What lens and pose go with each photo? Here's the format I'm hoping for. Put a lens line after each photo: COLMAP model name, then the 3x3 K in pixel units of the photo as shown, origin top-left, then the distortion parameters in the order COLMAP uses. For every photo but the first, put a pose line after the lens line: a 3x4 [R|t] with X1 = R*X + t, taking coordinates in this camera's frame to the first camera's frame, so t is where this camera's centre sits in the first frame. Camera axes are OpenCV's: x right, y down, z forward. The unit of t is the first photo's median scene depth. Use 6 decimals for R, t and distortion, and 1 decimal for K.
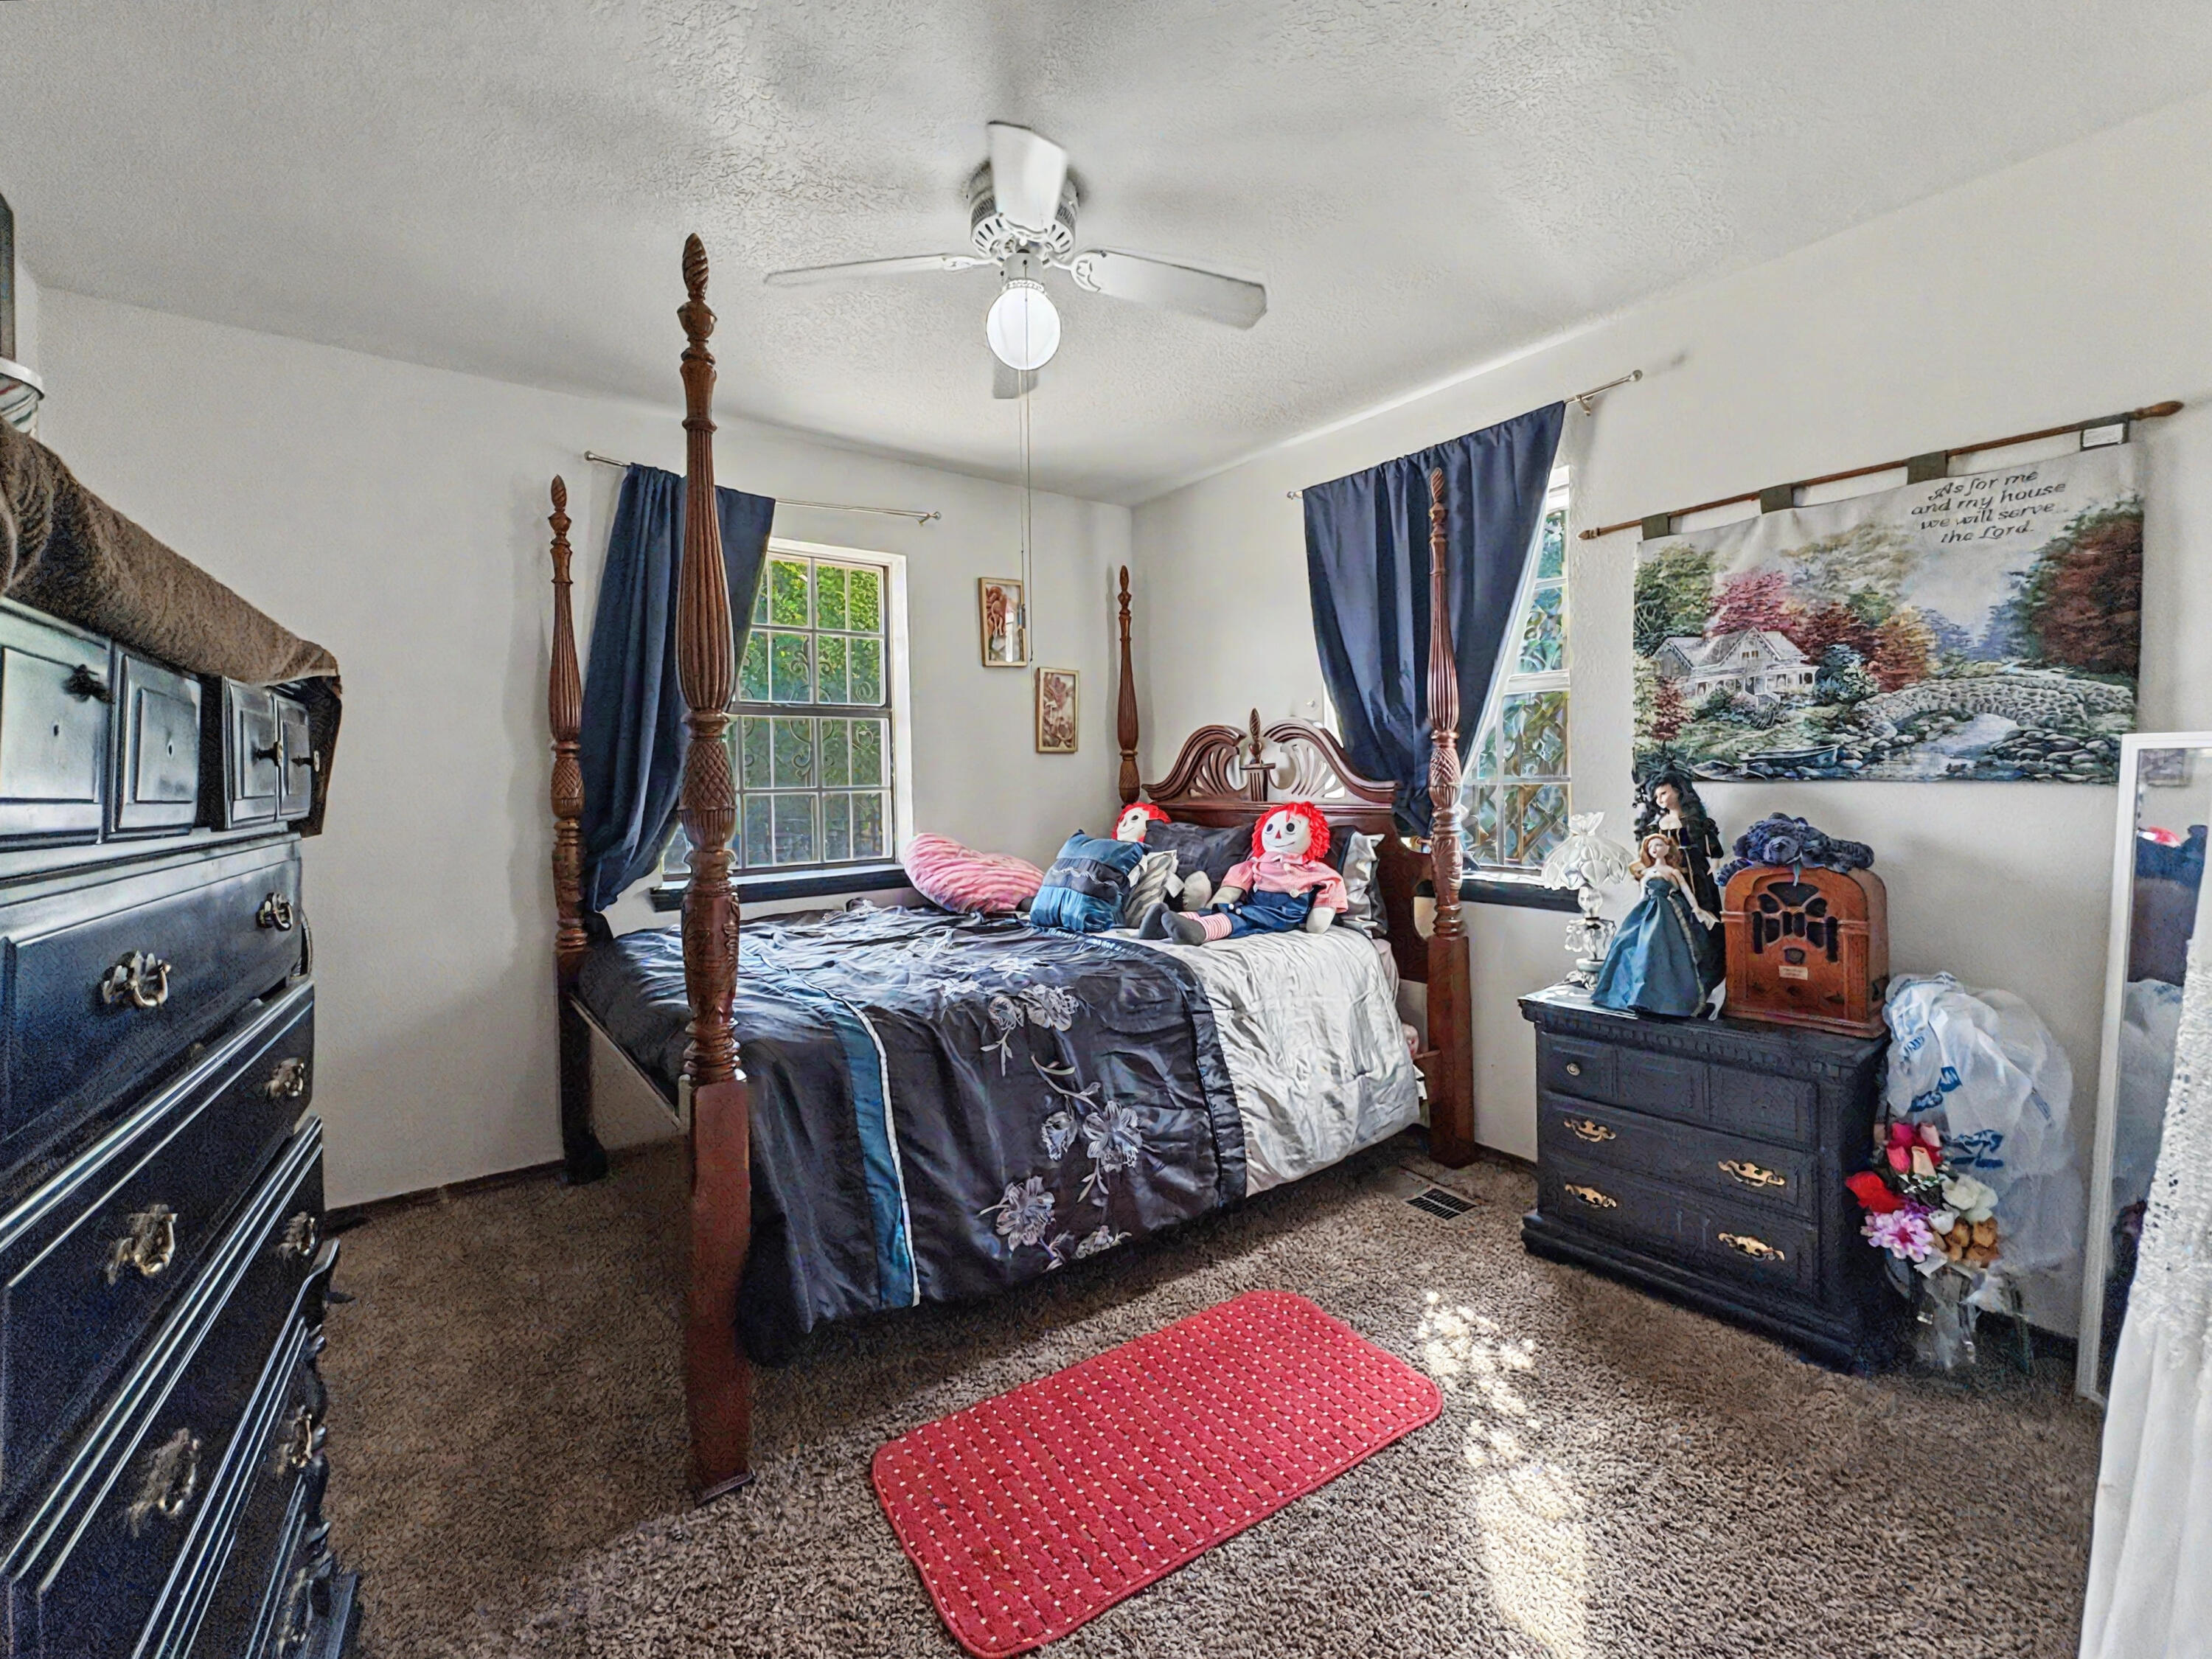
lens RADIAL K [[927.3, 0, 1112.2], [0, 927.3, 787.0], [0, 0, 1]] dist [0.001088, 0.000383]
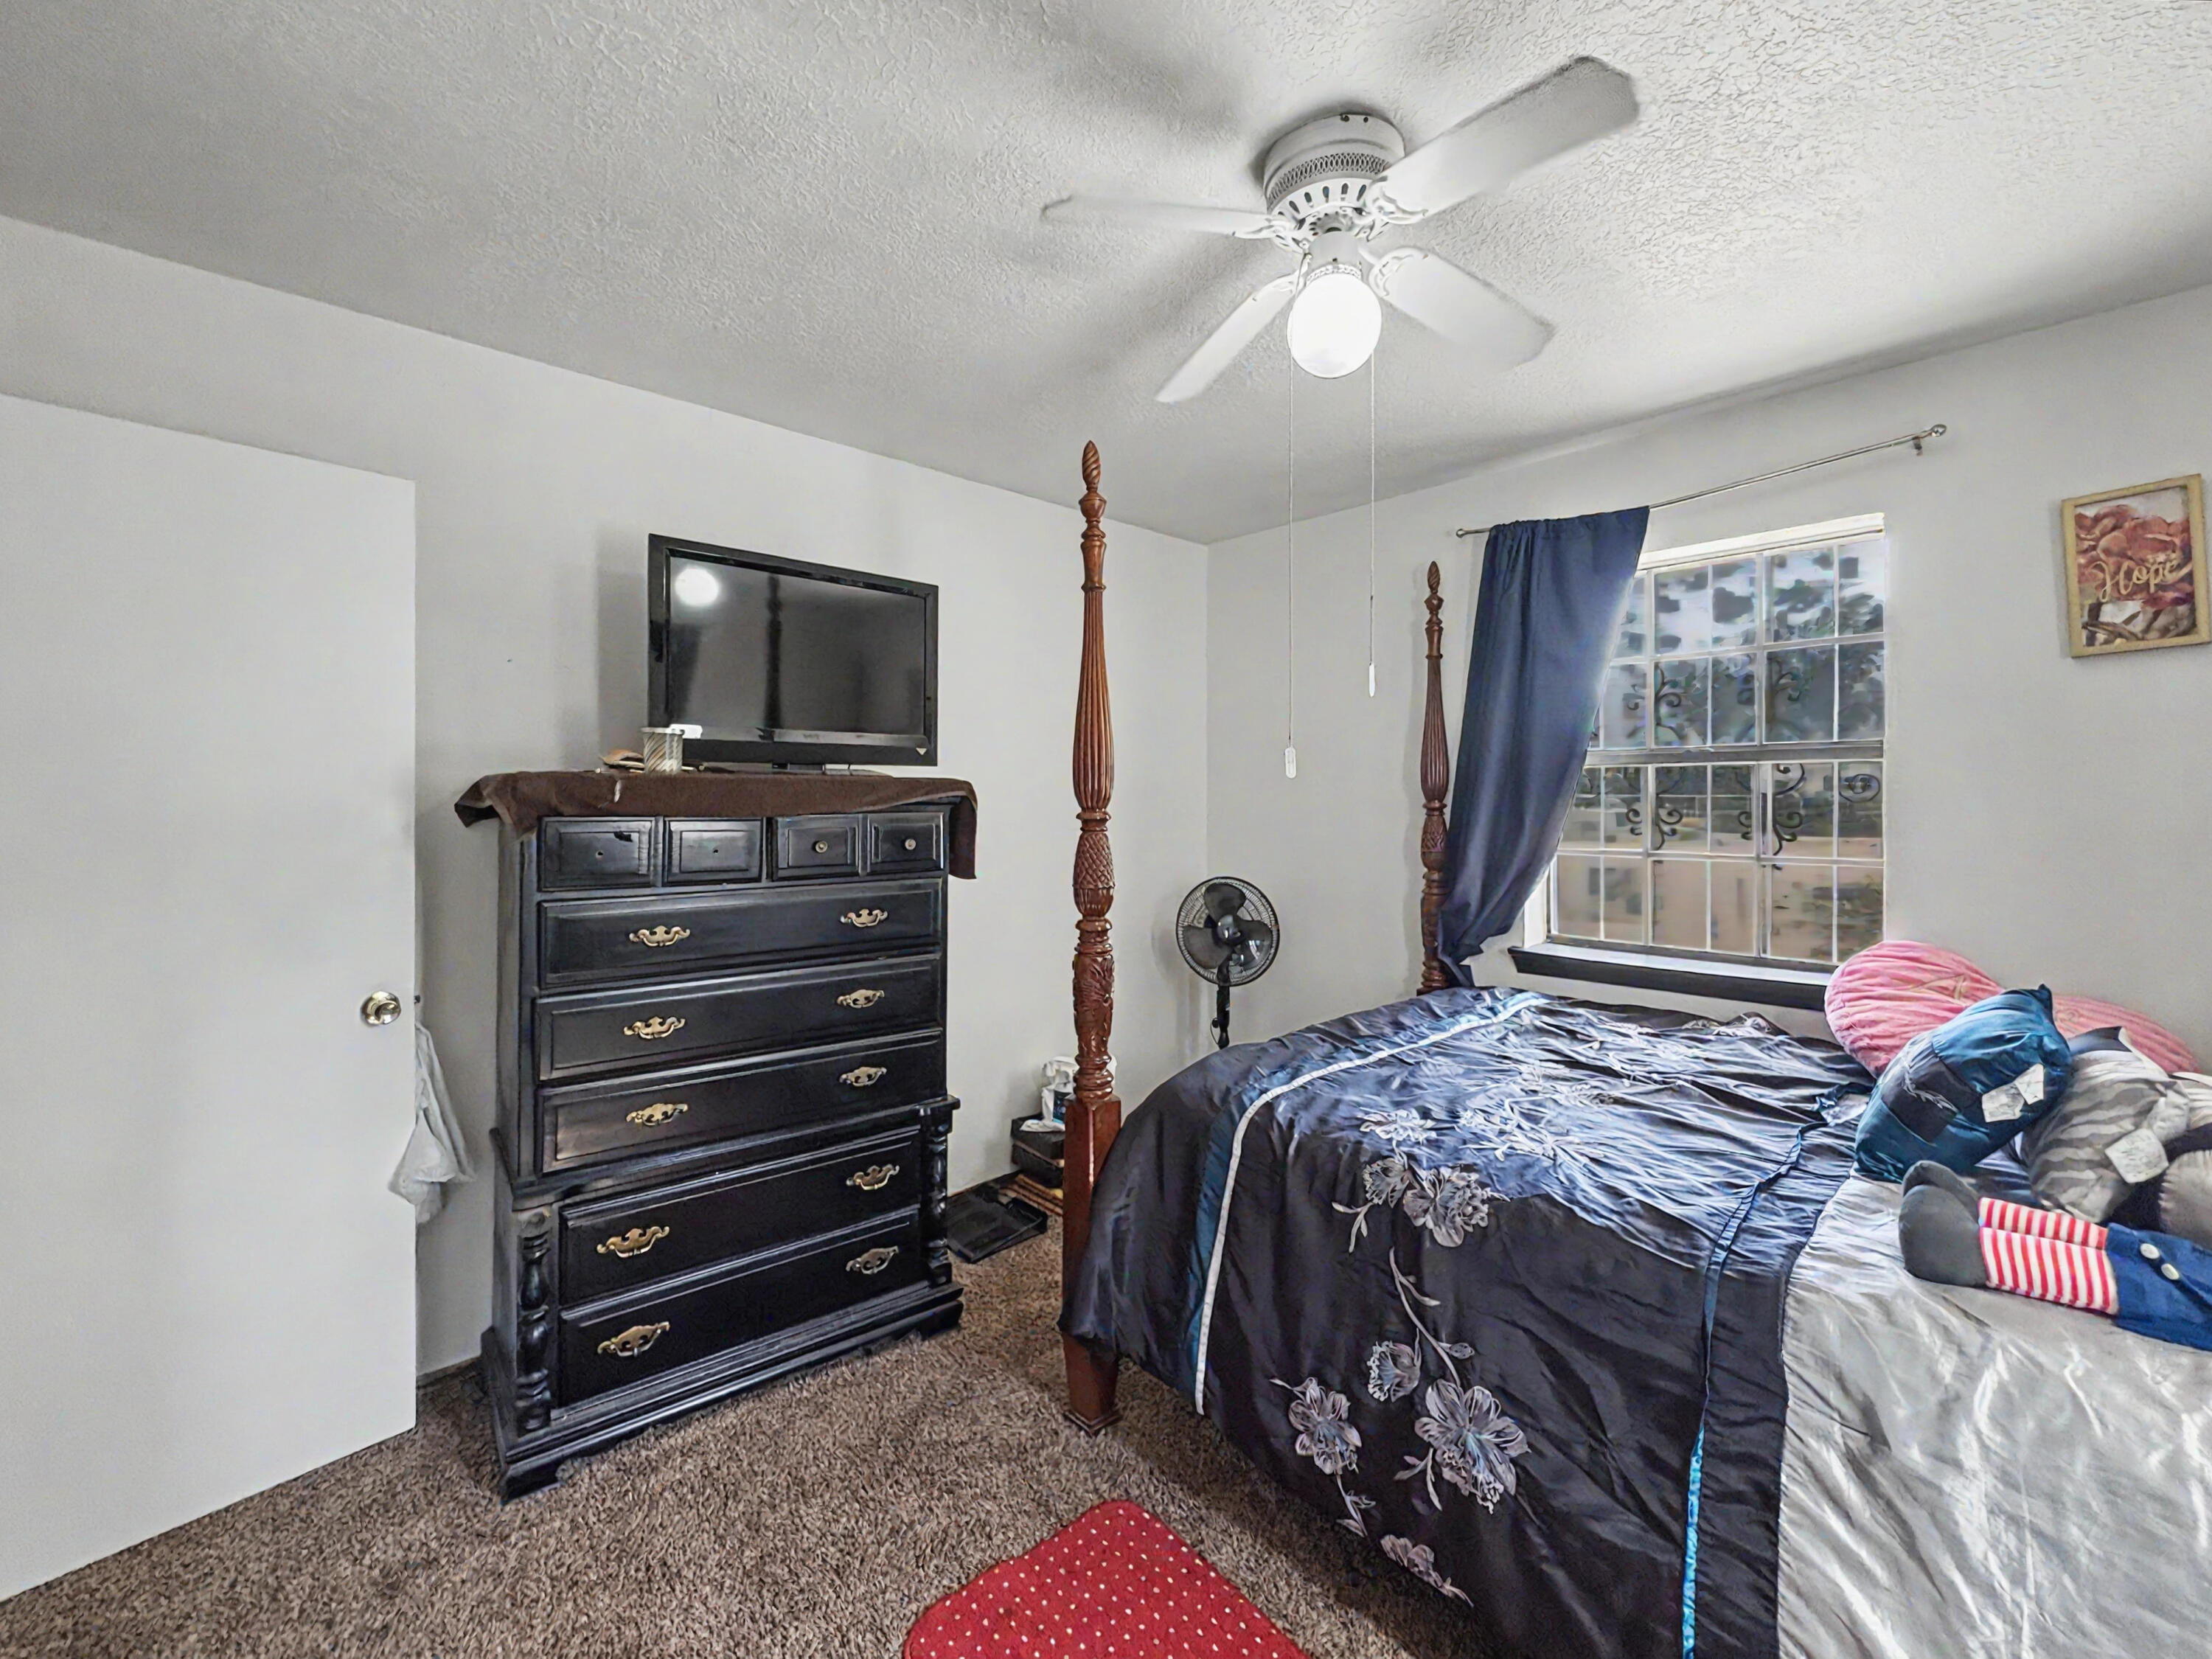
lens RADIAL K [[907.9, 0, 1110.3], [0, 907.9, 804.2], [0, 0, 1]] dist [0.001503, 0.000085]
pose [[0.121777, 0.024272, -0.992261, 0.610963], [-0.012966, 0.999655, 0.022861, -0.089401], [0.992473, 0.010082, 0.122049, 0.670135]]
